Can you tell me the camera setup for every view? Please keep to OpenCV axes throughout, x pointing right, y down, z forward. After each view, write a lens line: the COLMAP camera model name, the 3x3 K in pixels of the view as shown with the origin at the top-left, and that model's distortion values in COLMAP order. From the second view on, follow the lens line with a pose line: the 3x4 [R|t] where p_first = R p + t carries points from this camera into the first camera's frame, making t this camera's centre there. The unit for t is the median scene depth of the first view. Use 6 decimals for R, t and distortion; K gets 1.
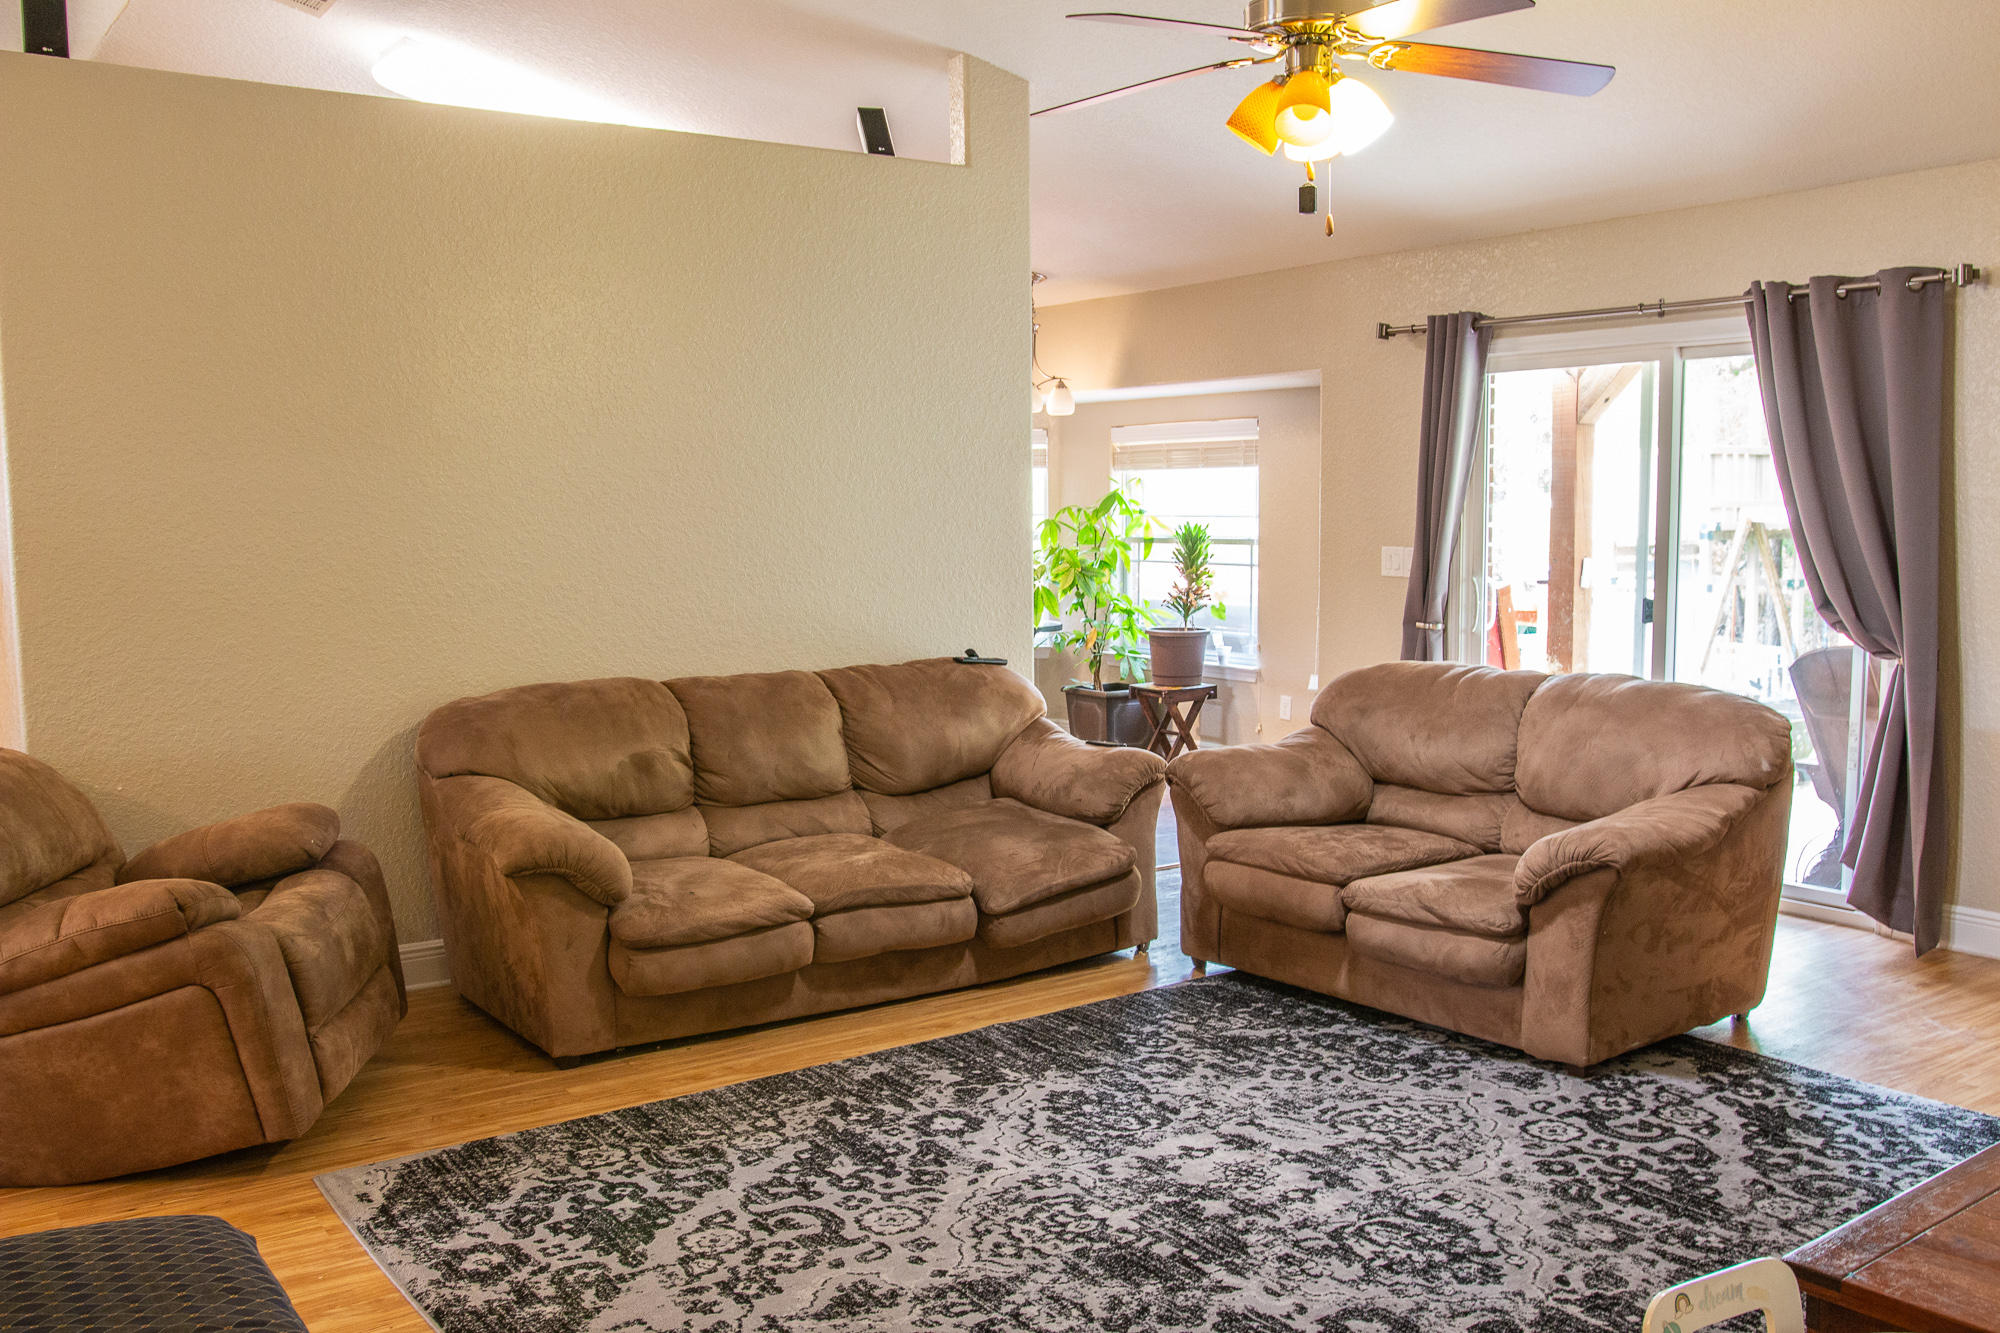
lens RADIAL K [[1749.1, 0, 1000.2], [0, 1749.1, 667.5], [0, 0, 1]] dist [-0.056474, 0.025164]
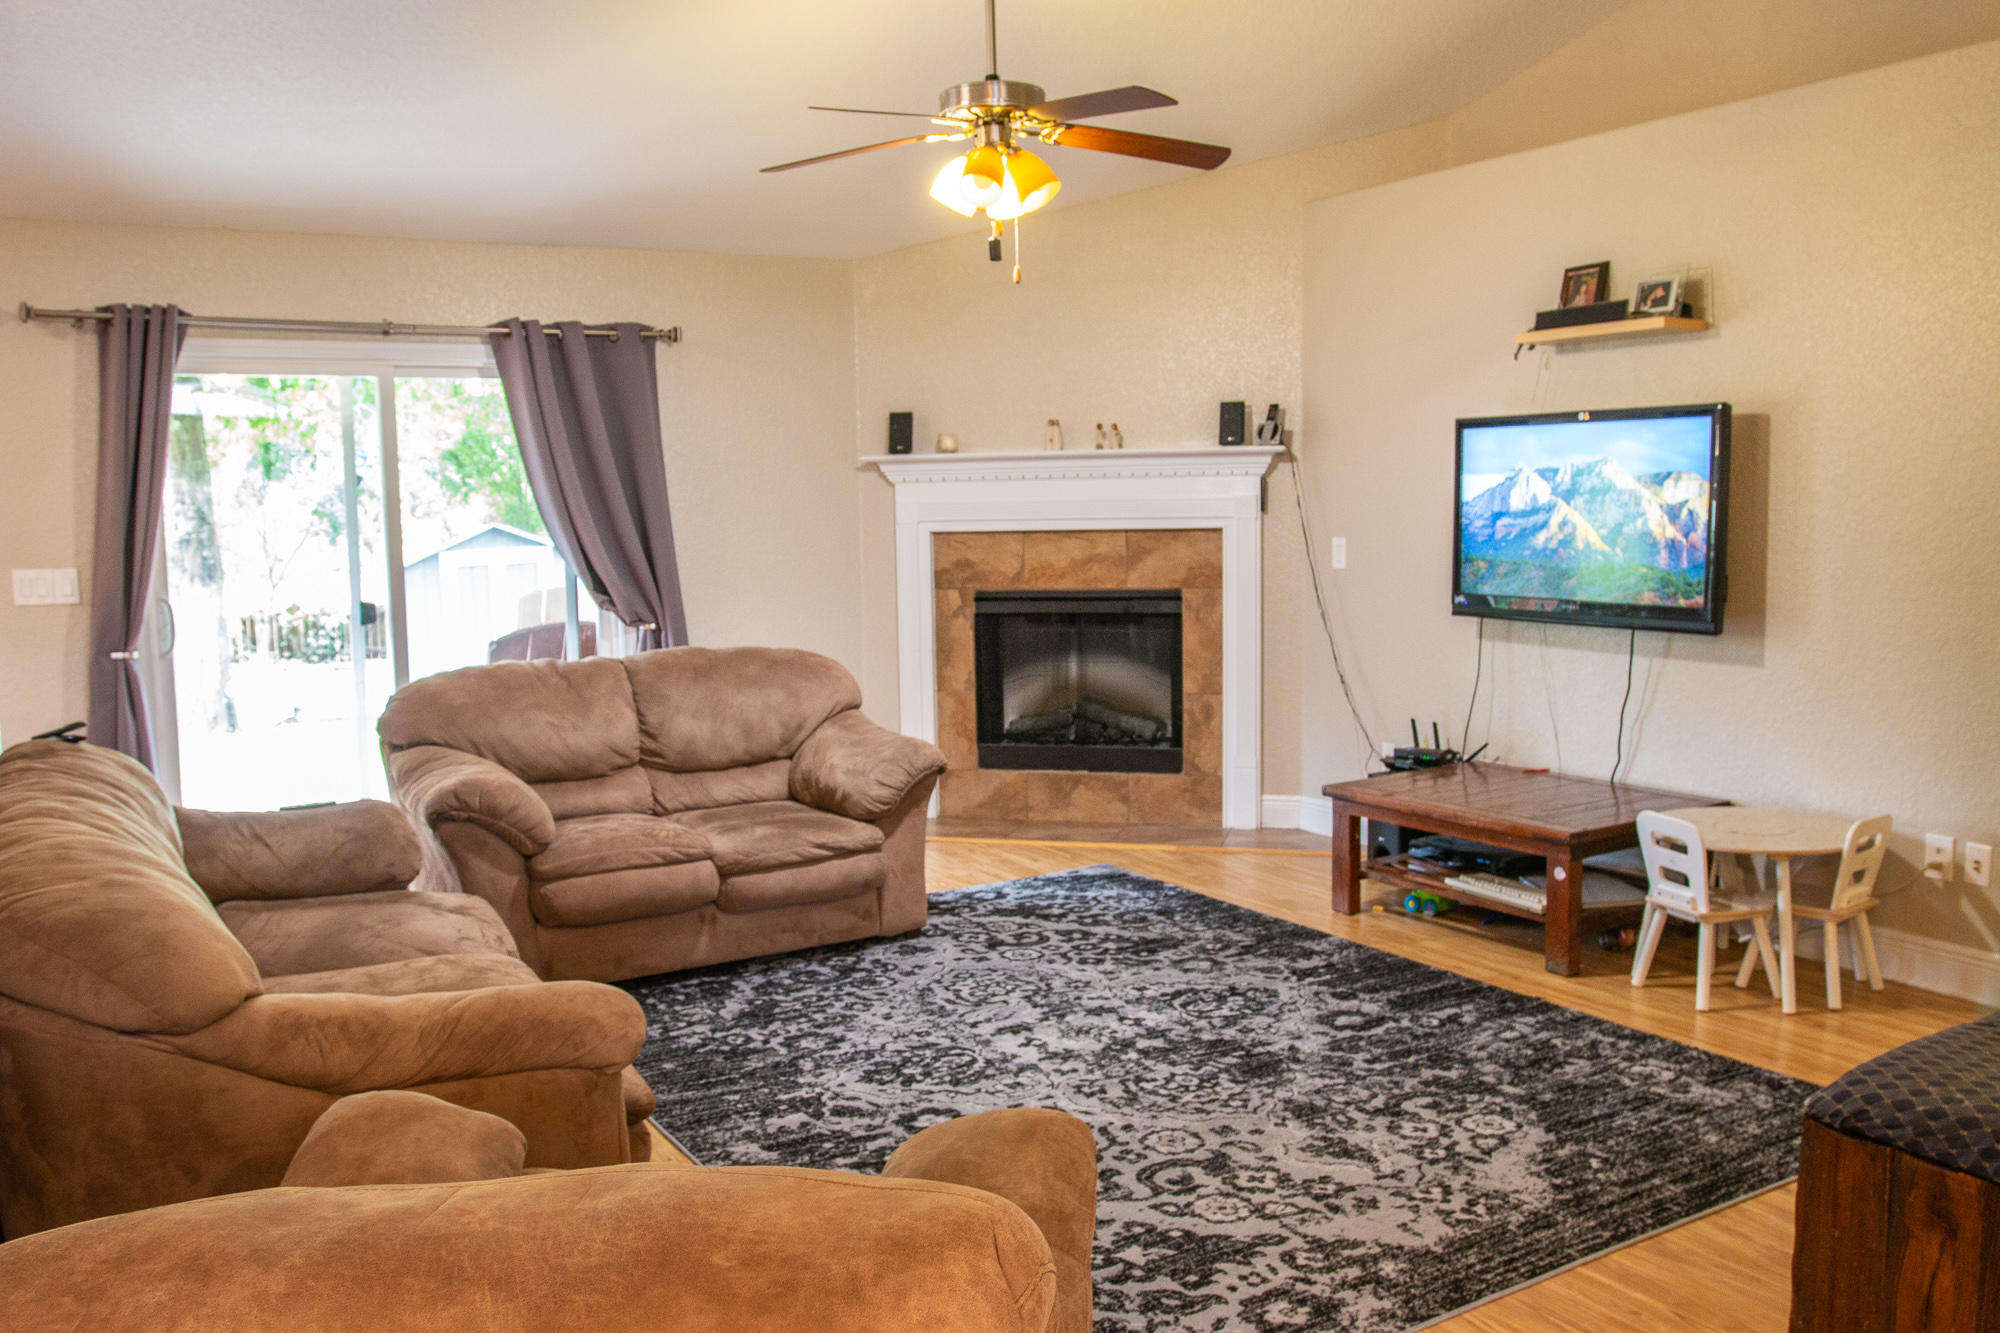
lens RADIAL K [[1653.6, 0, 1004.8], [0, 1653.6, 669.1], [0, 0, 1]] dist [-0.077168, 0.004808]
pose [[0.078116, -0.096144, 0.992297, -0.935320], [0.107029, 0.990395, 0.087534, -0.070879], [-0.991183, 0.099367, 0.087655, 0.856456]]
